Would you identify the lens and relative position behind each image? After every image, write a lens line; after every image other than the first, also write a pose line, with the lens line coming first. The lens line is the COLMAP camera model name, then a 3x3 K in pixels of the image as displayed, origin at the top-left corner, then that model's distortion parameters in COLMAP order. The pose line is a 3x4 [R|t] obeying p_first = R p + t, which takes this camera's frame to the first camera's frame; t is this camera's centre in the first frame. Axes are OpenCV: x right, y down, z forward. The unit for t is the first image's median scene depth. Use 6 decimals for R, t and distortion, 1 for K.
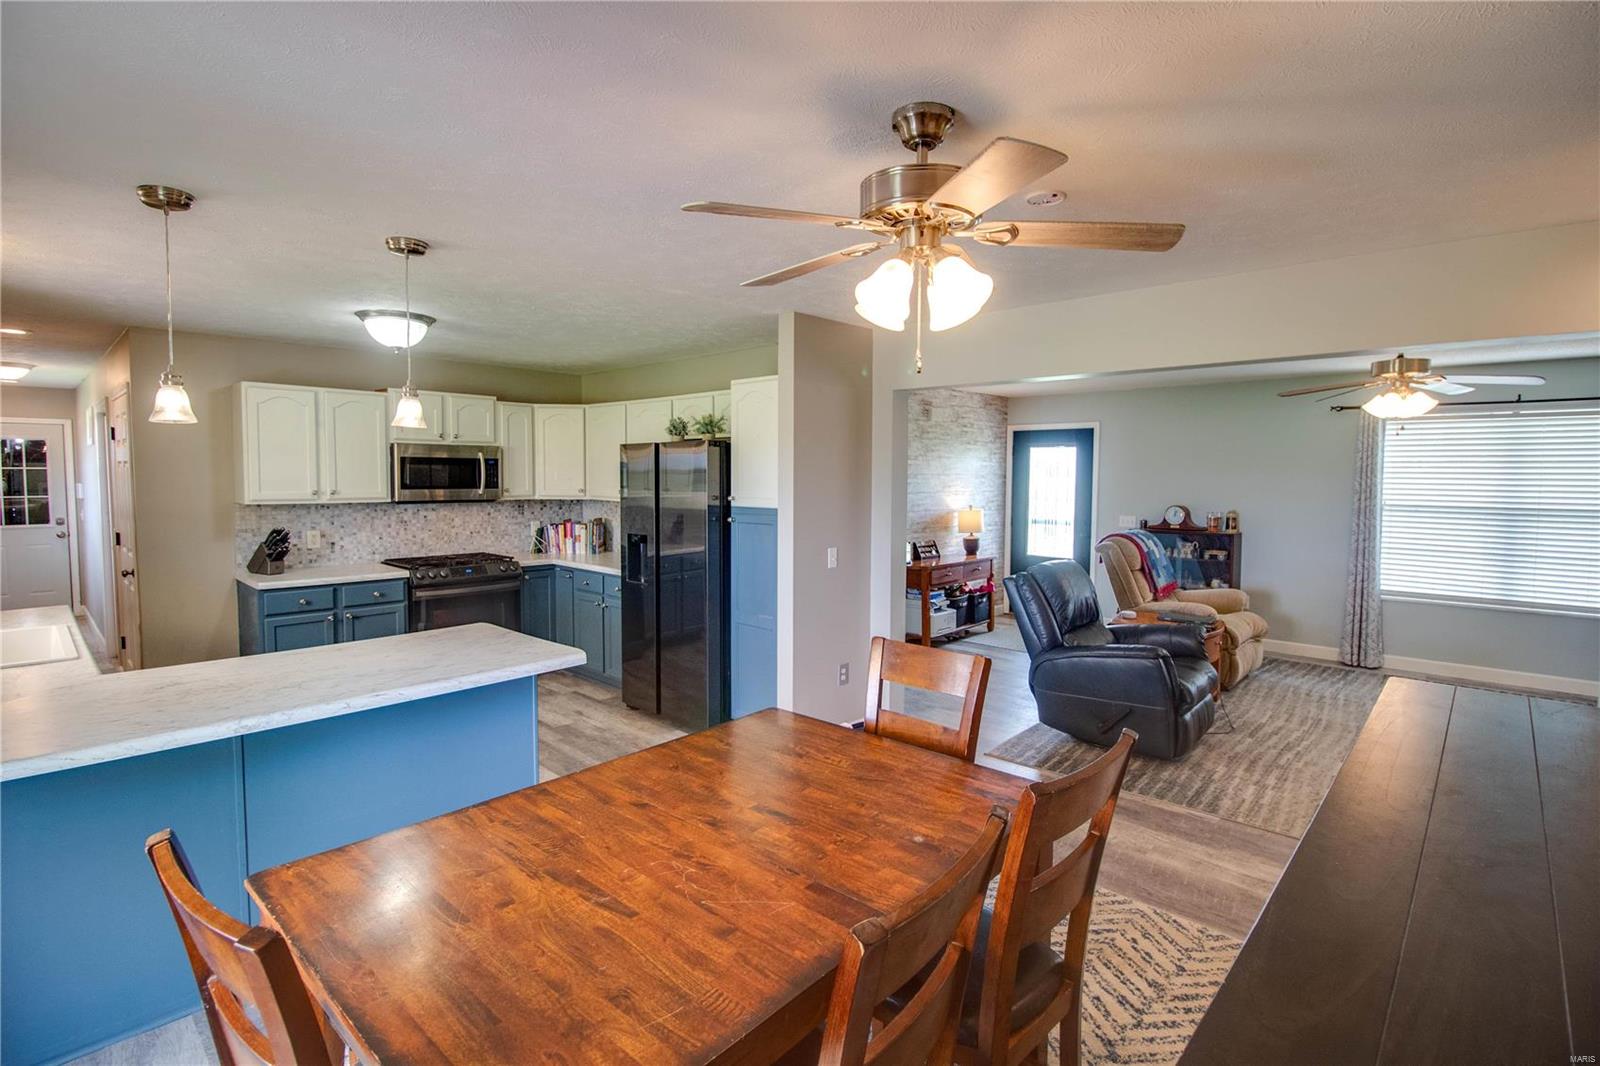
lens RADIAL K [[774.1, 0, 790.2], [0, 774.1, 500.4], [0, 0, 1]] dist [-0.001365, -0.007996]
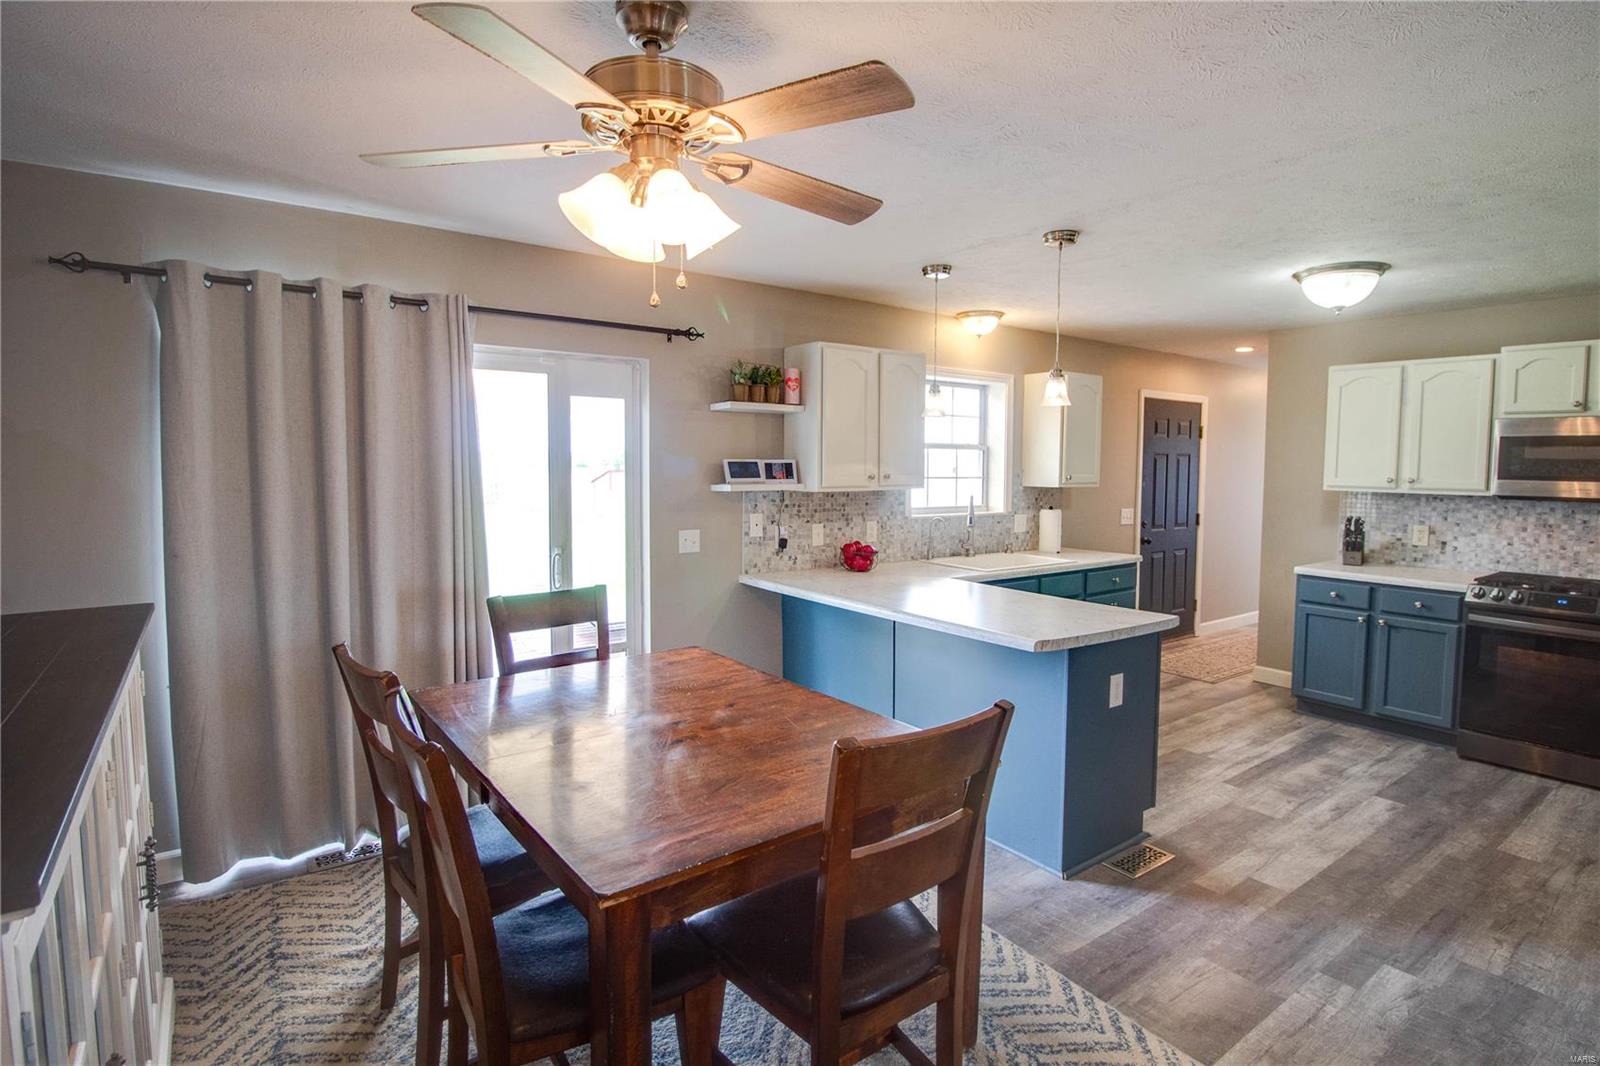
lens RADIAL K [[774.1, 0, 824.6], [0, 774.1, 519.2], [0, 0, 1]] dist [-0.001365, -0.007996]
pose [[-0.176598, 0.059896, -0.982459, 0.355274], [-0.046379, 0.996532, 0.069091, 0.003303], [0.983190, 0.057767, -0.173207, 0.488808]]
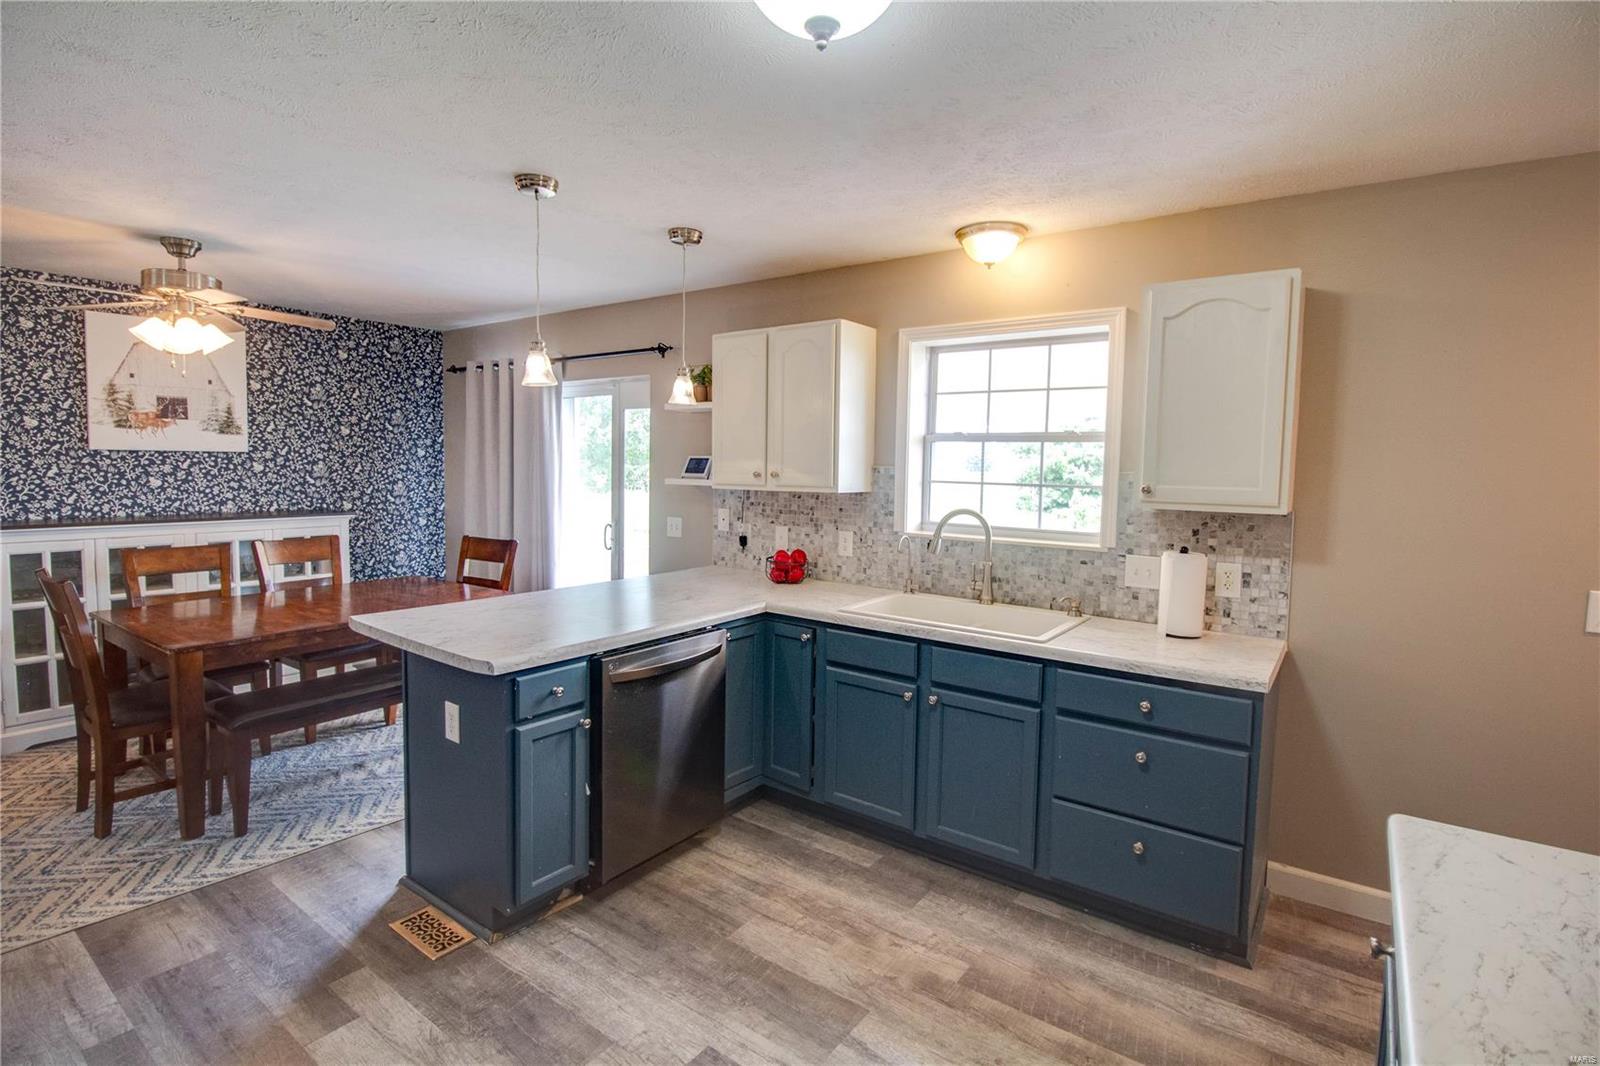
lens RADIAL K [[774.1, 0, 815.1], [0, 774.1, 517.4], [0, 0, 1]] dist [-0.001365, -0.007996]
pose [[-0.992120, -0.017836, -0.124014, -0.368931], [-0.031240, 0.993769, 0.106991, -0.023971], [0.121333, 0.110022, -0.986496, 1.071039]]
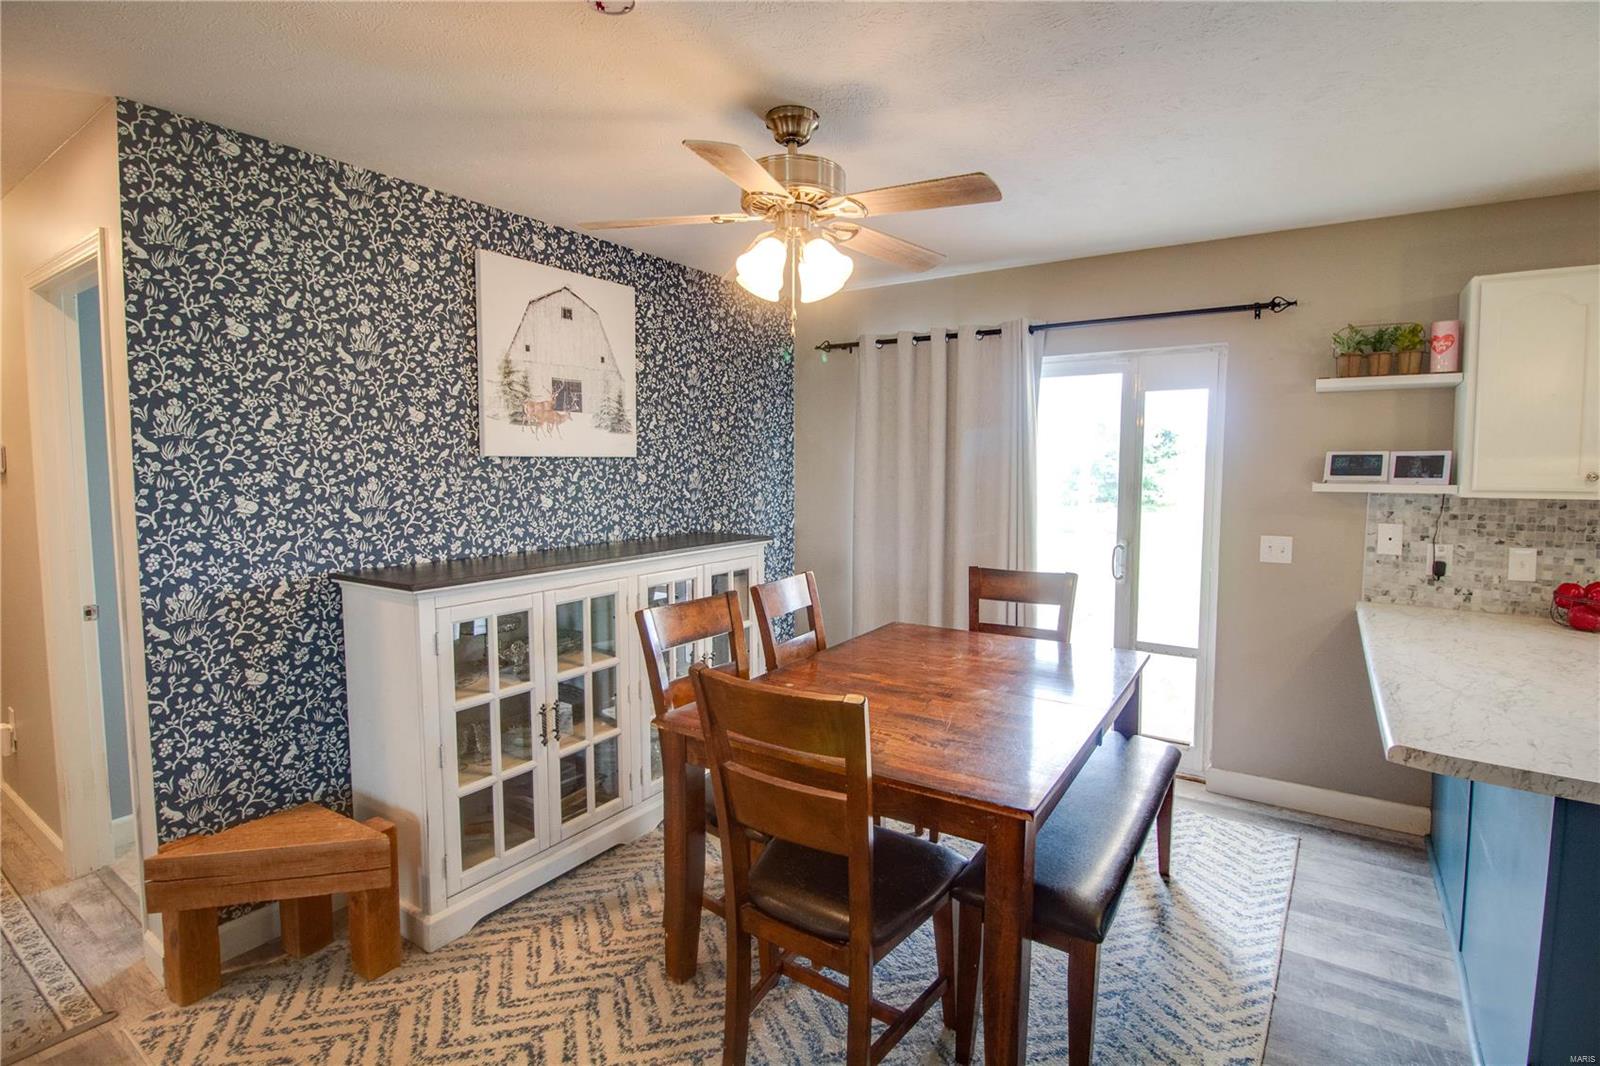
lens RADIAL K [[774.1, 0, 827.5], [0, 774.1, 514.2], [0, 0, 1]] dist [-0.001365, -0.007996]
pose [[-0.984246, 0.002164, -0.176792, 0.129028], [-0.016537, 0.994415, 0.104237, -0.005690], [0.176030, 0.105519, -0.978713, 0.769849]]
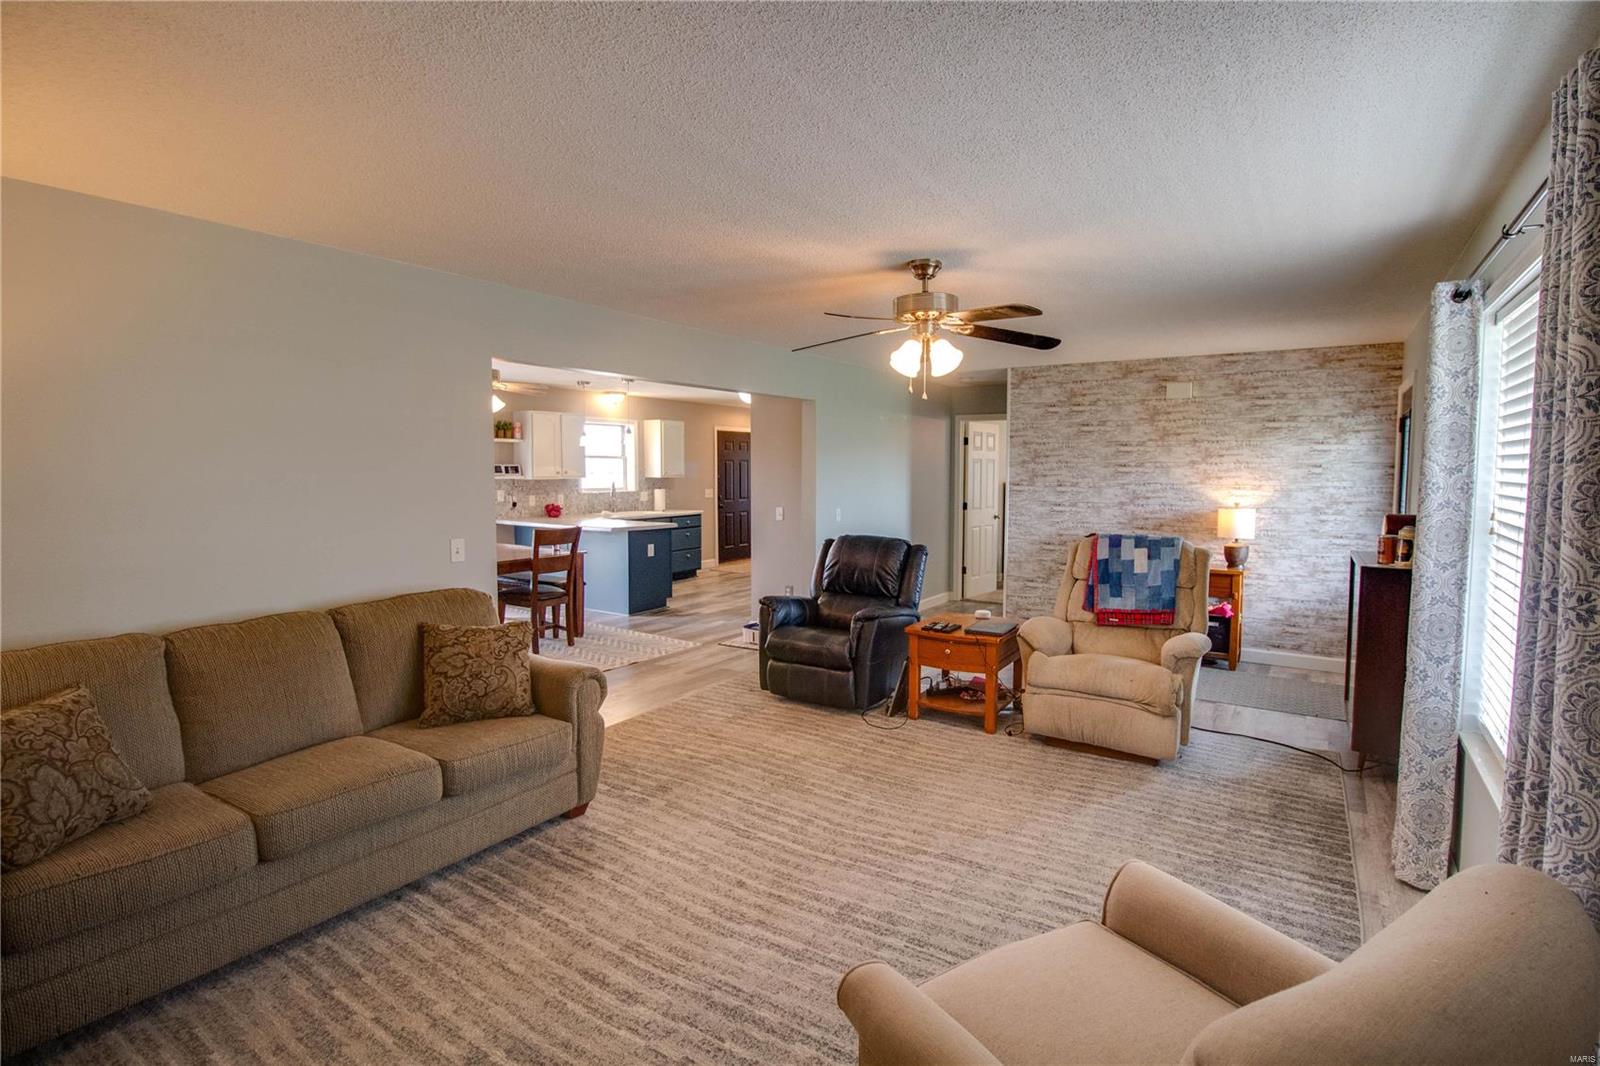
lens RADIAL K [[755.9, 0, 833.5], [0, 755.9, 511.0], [0, 0, 1]] dist [-0.005151, -0.002134]
pose [[0.187405, 0.053481, -0.980826, 1.280150], [-0.042057, 0.998038, 0.046384, -0.004931], [0.981382, 0.032558, 0.189287, 0.671948]]
